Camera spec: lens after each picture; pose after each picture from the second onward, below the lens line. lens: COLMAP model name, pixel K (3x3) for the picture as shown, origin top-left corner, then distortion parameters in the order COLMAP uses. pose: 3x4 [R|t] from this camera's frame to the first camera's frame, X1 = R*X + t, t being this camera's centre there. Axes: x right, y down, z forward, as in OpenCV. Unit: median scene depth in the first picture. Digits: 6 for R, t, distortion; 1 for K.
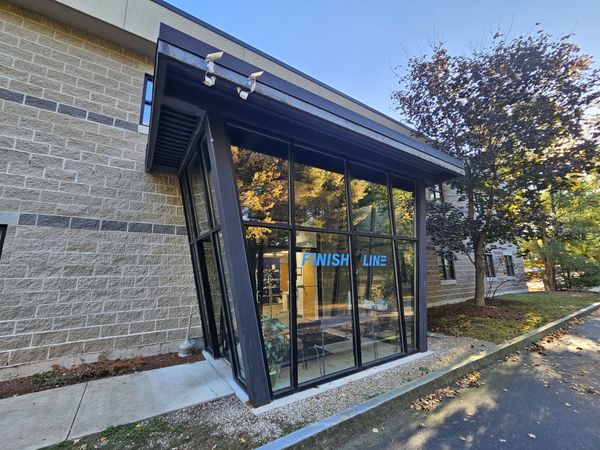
lens RADIAL K [[245.6, 0, 300.0], [0, 245.6, 225.0], [0, 0, 1]] dist [-0.001296, -0.000184]
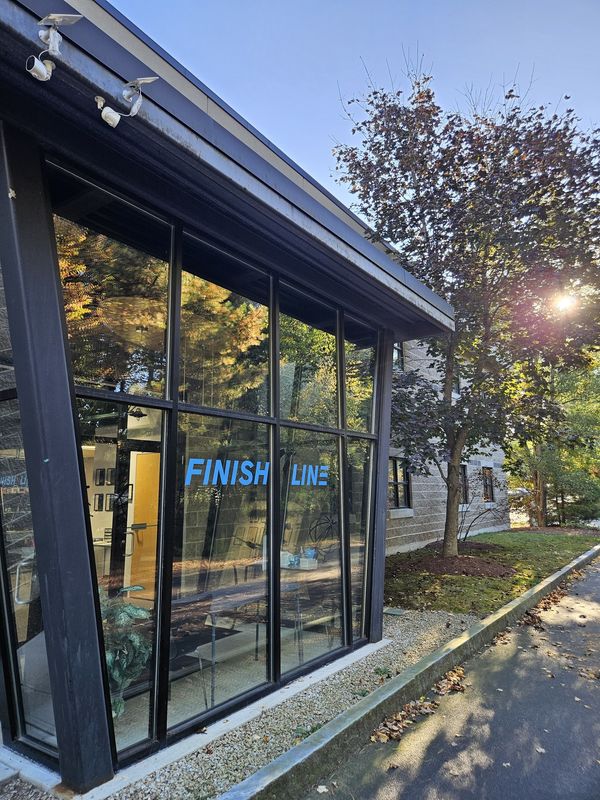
lens RADIAL K [[527.6, 0, 299.9], [0, 527.6, 394.8], [0, 0, 1]] dist [0.059785, -0.050114]
pose [[0.927936, 0.074196, 0.365280, -0.137449], [-0.077411, 0.996982, -0.005858, -0.018545], [-0.364613, -0.022840, 0.930879, -0.045837]]
